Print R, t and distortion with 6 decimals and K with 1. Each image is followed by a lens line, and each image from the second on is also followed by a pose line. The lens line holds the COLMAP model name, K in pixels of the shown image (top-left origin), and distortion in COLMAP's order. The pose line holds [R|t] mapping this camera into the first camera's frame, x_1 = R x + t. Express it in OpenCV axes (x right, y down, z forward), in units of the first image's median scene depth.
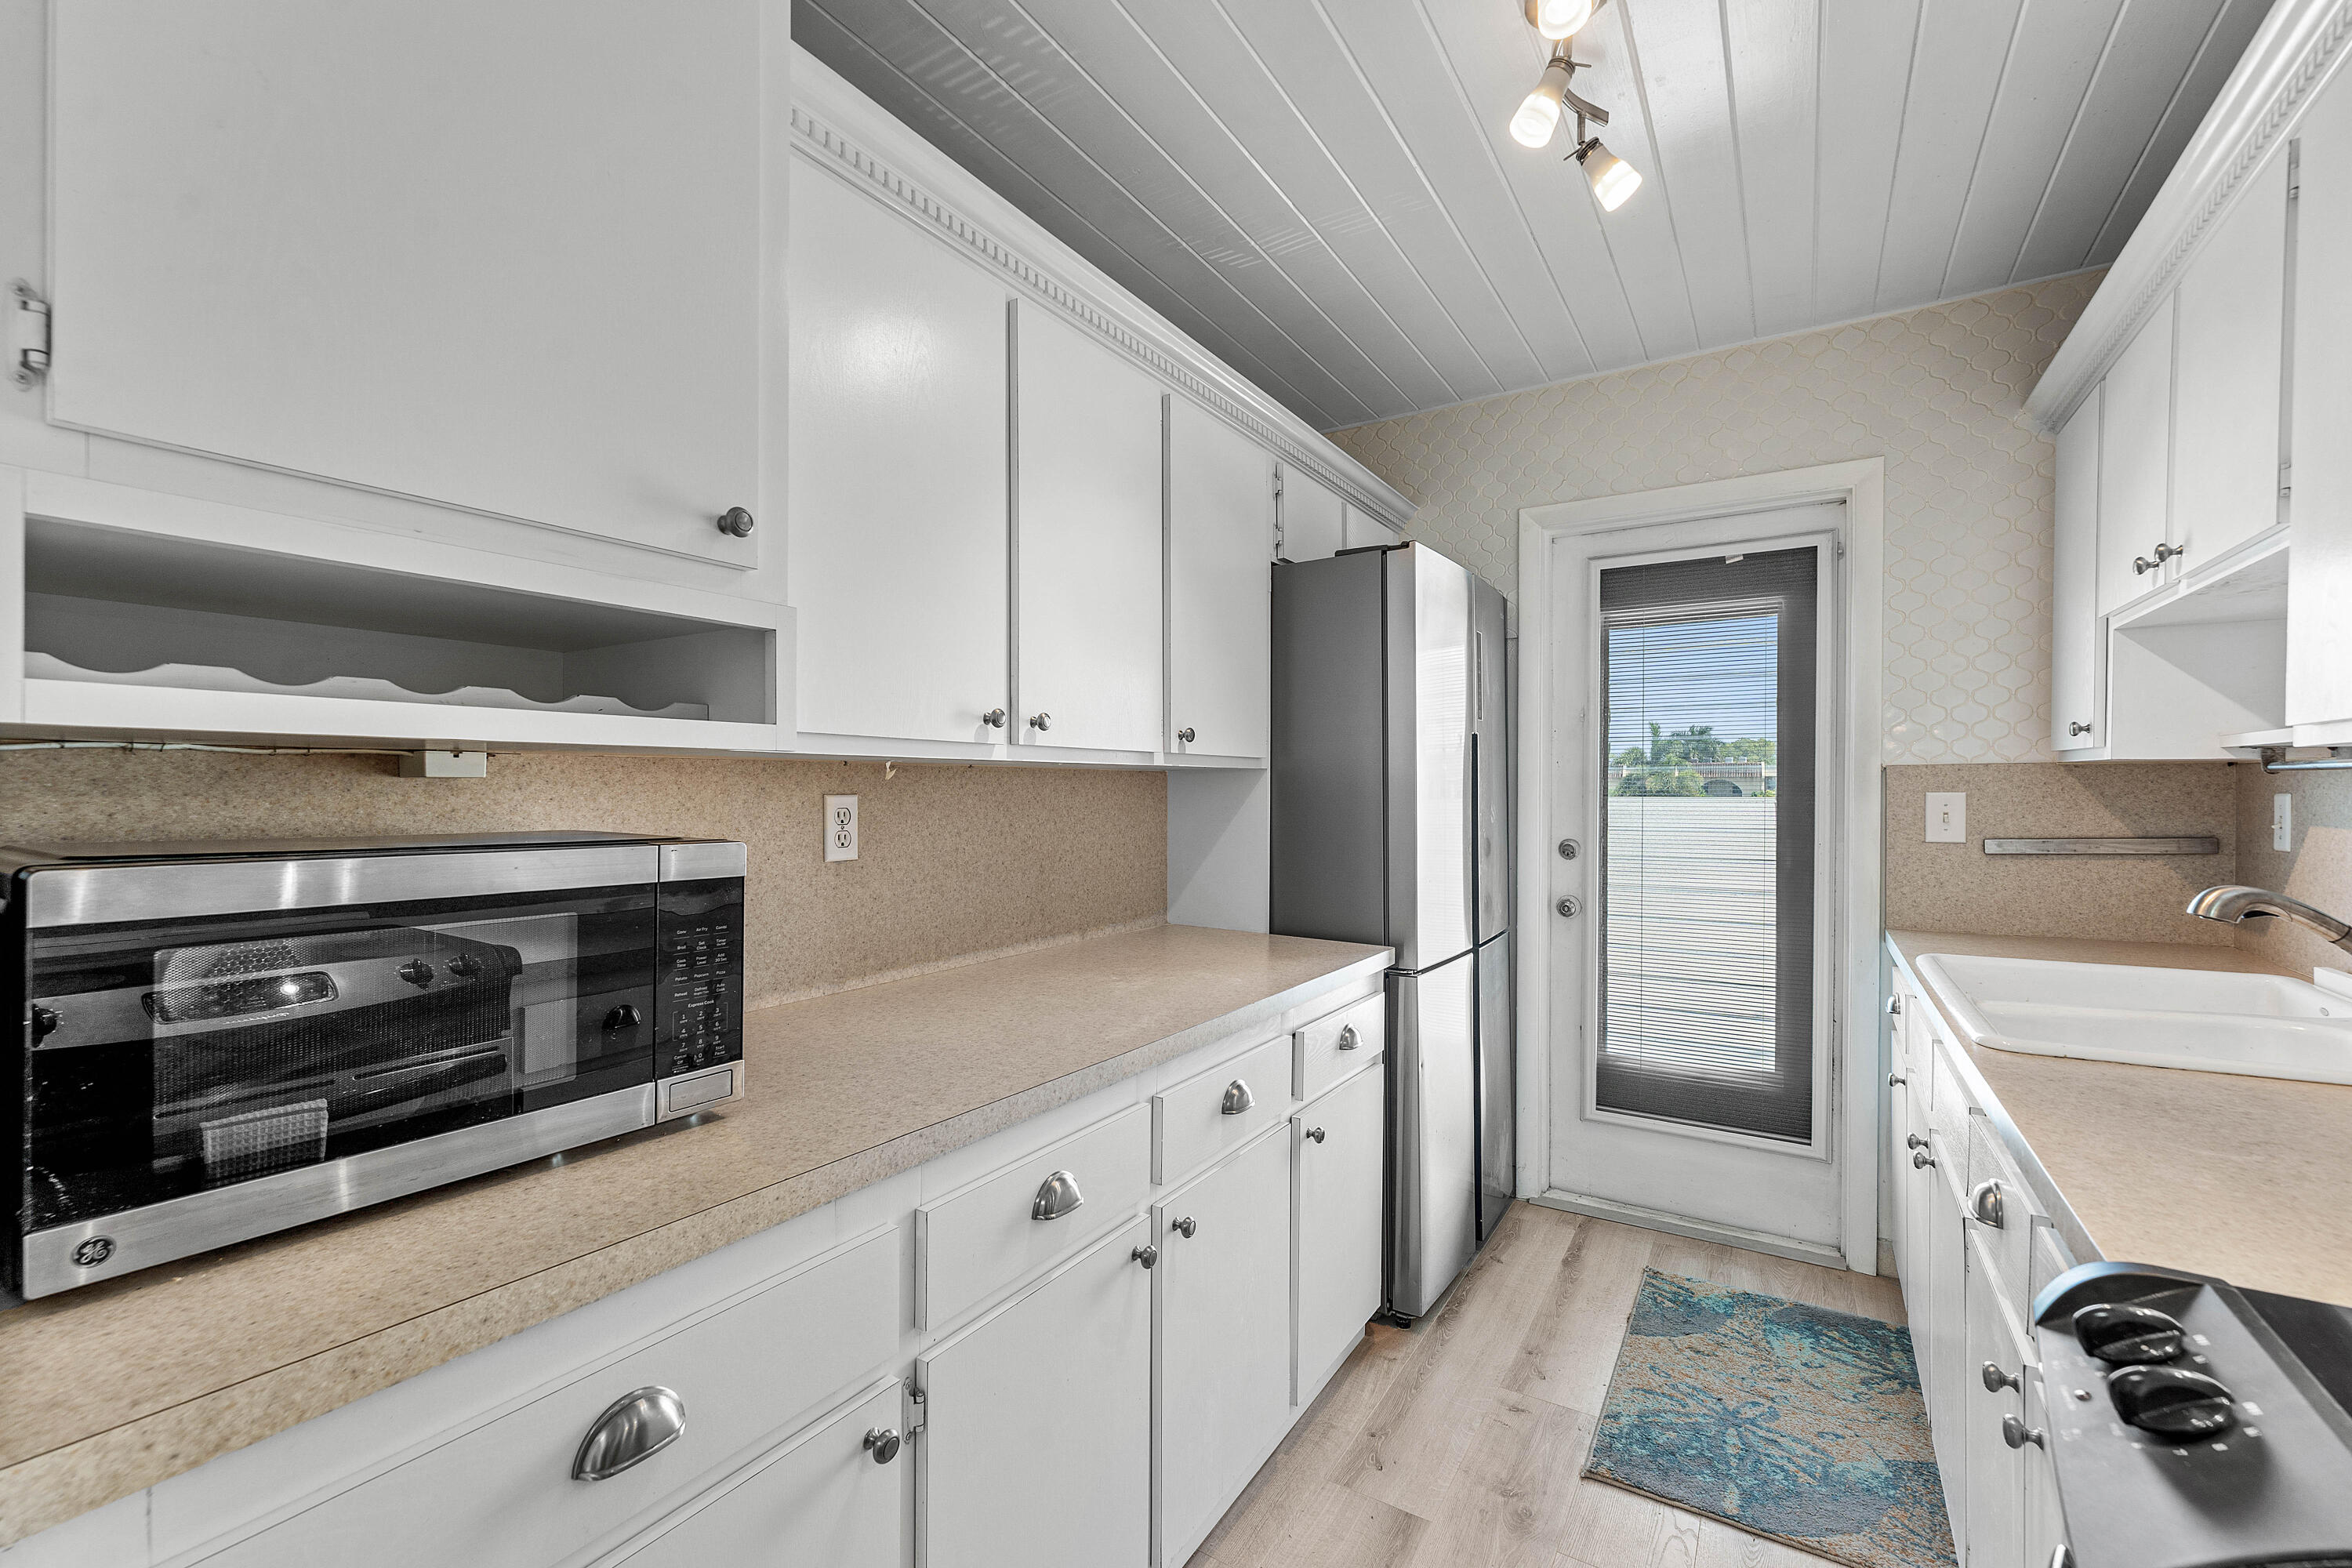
lens RADIAL K [[964.4, 0, 1177.7], [0, 964.4, 766.8], [0, 0, 1]] dist [0.000115, -0.000637]
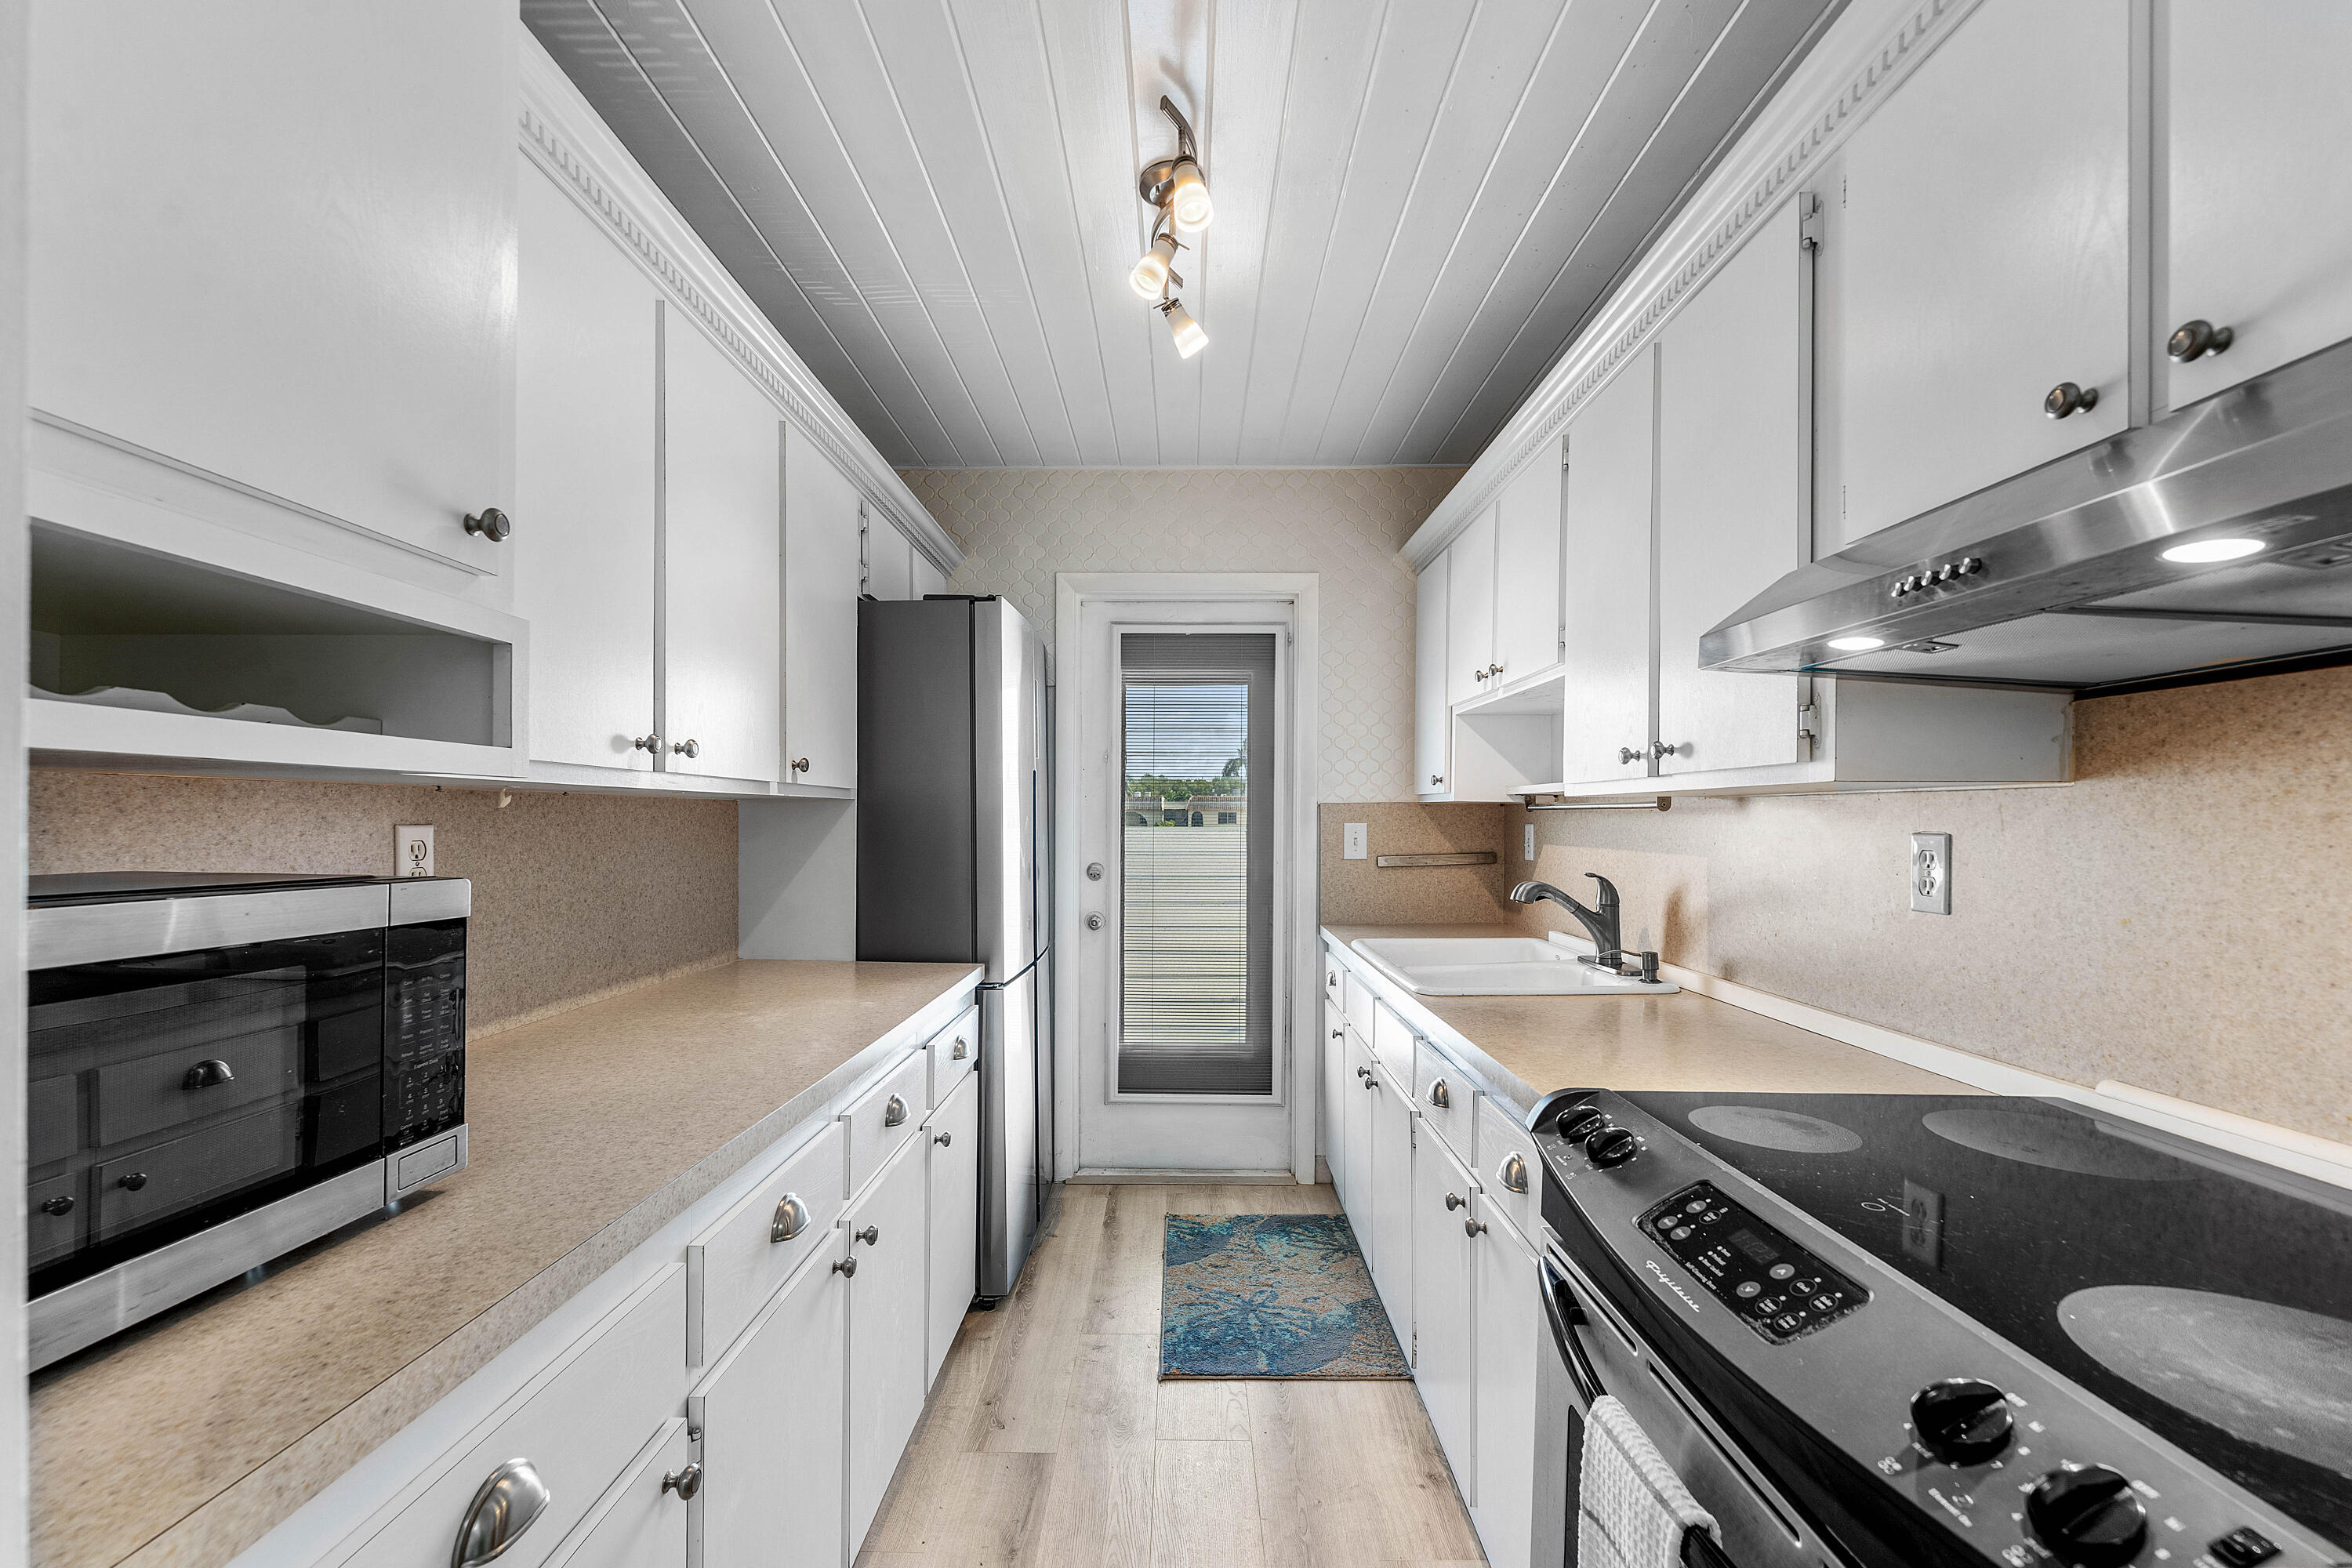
lens RADIAL K [[982.7, 0, 1133.6], [0, 982.7, 783.1], [0, 0, 1]] dist [0.000281, -0.000054]
pose [[0.859888, 0.021632, 0.510024, -0.224265], [-0.015043, 0.999742, -0.017042, -0.002240], [-0.510261, 0.006982, 0.859992, -0.055360]]
